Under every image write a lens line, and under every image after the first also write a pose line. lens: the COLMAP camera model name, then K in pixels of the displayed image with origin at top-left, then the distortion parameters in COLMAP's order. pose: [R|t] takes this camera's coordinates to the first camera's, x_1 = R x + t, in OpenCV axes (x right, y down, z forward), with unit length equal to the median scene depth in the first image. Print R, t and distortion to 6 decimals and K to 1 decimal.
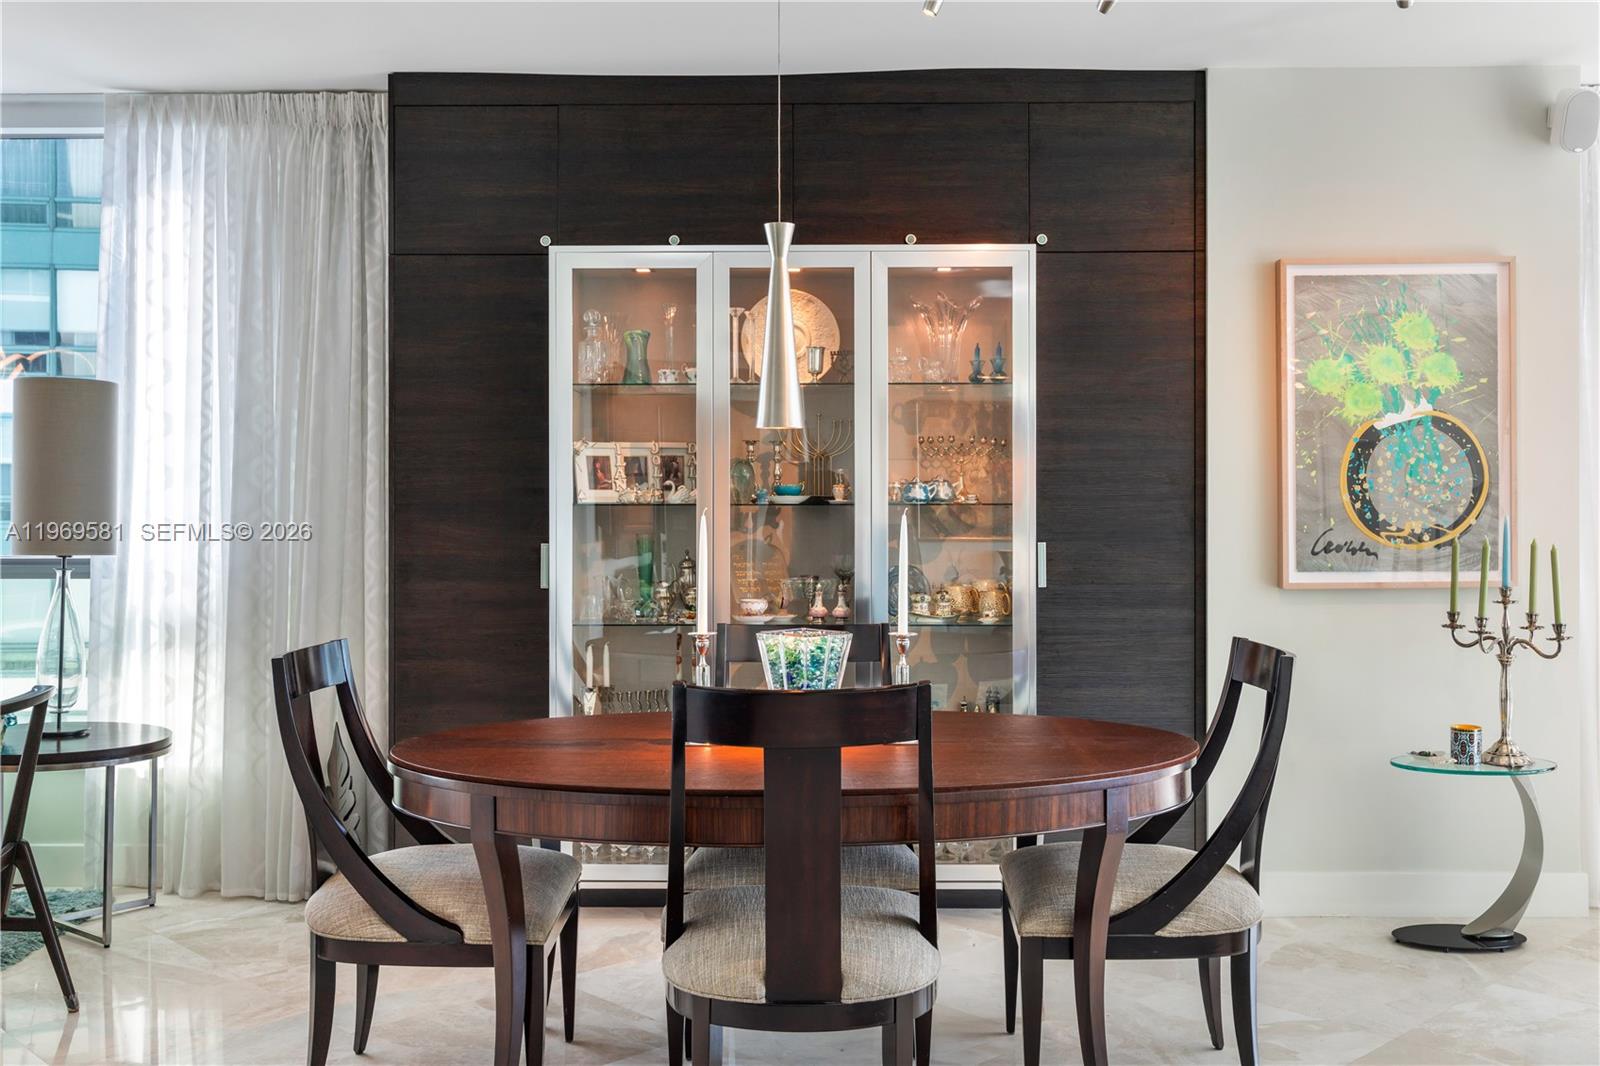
lens RADIAL K [[1508.4, 0, 798.9], [0, 1508.4, 515.7], [0, 0, 1]] dist [-0.001511, 0.005619]
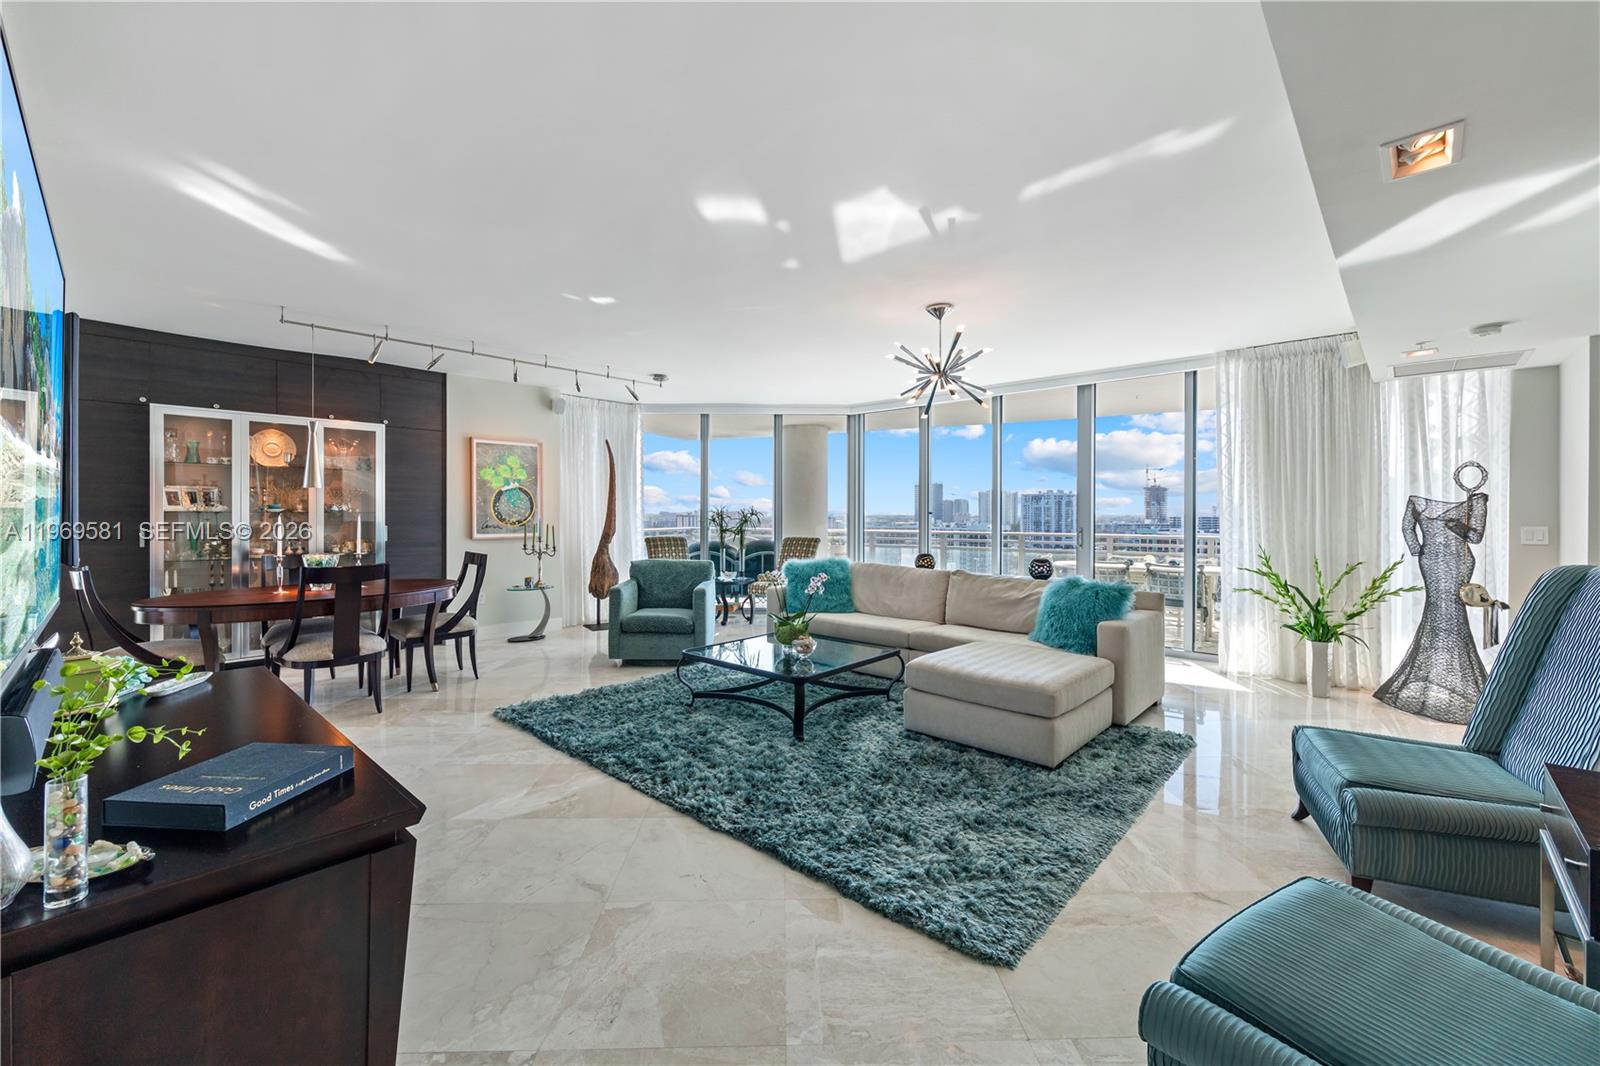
lens RADIAL K [[651.4, 0, 805.4], [0, 651.4, 516.0], [0, 0, 1]] dist [-0.001336, -0.000123]
pose [[0.669481, 0.002069, 0.742826, -0.235144], [-0.001494, 0.999998, -0.001439, -0.000646], [-0.742828, -0.000146, 0.669483, -0.456757]]
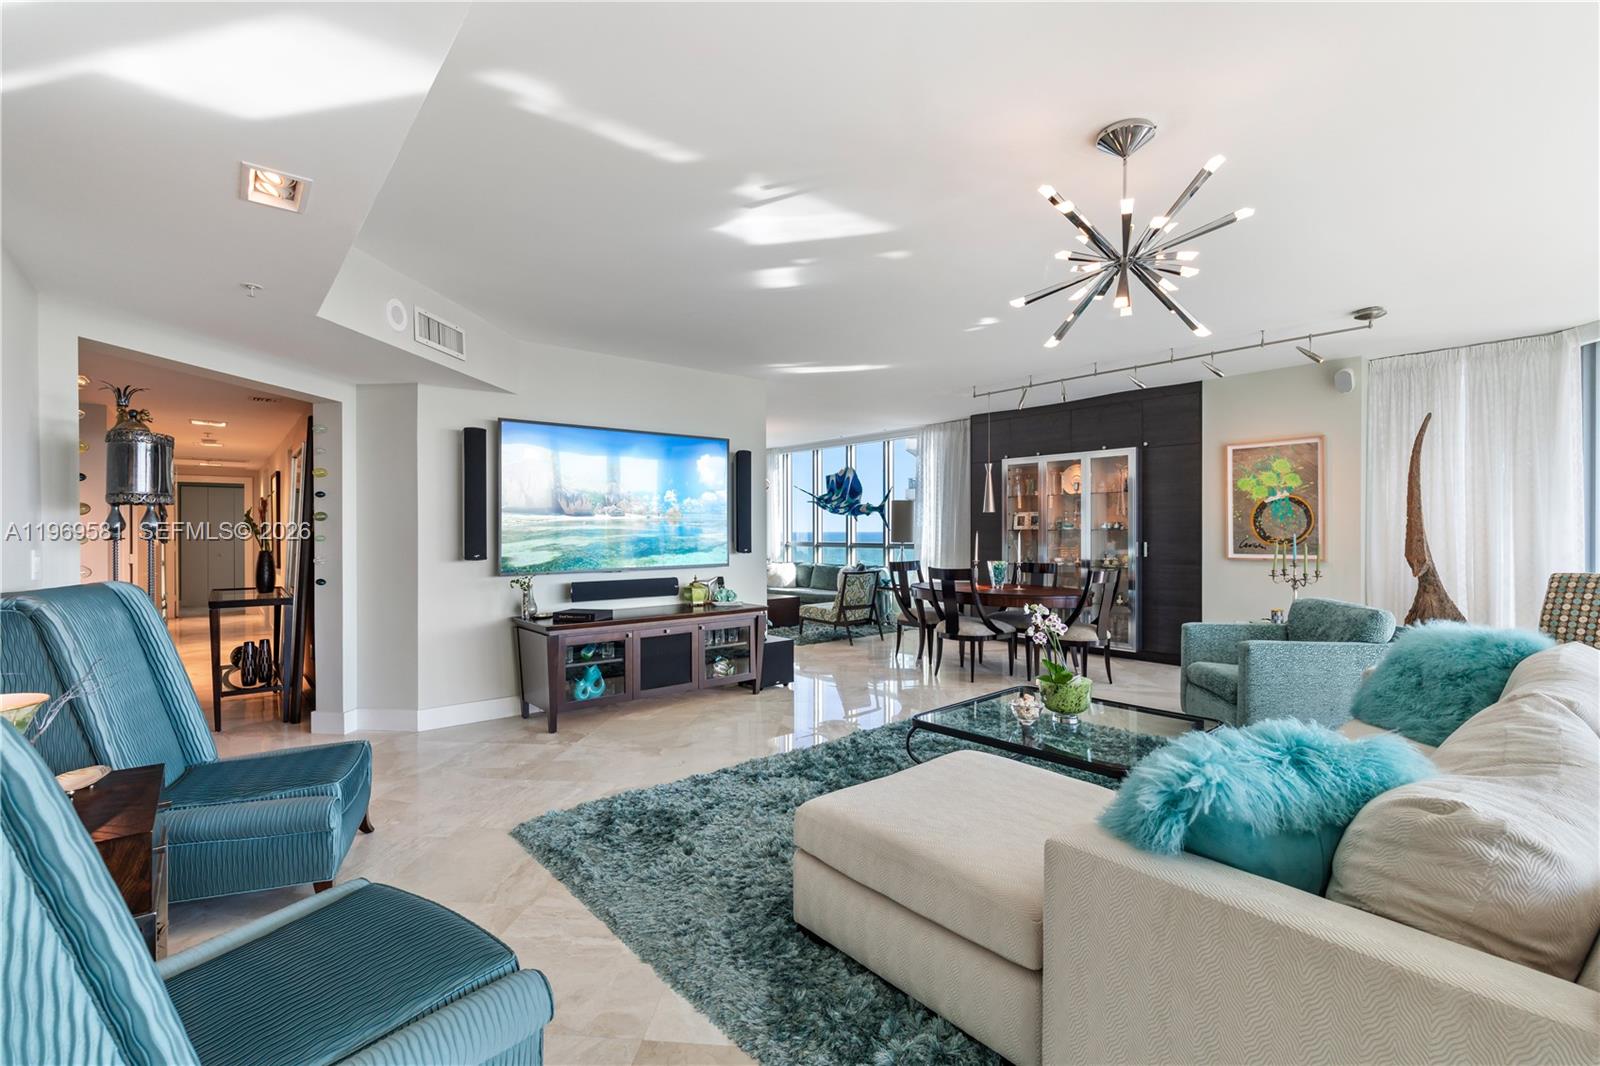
lens RADIAL K [[725.3, 0, 800.0], [0, 725.3, 533.0], [0, 0, 1]] dist [0.028056, 0.000077]
pose [[0.645952, 0.003255, -0.763371, 0.857308], [-0.003445, 0.999993, 0.001349, -0.000599], [0.763370, 0.001758, 0.645959, -0.514191]]
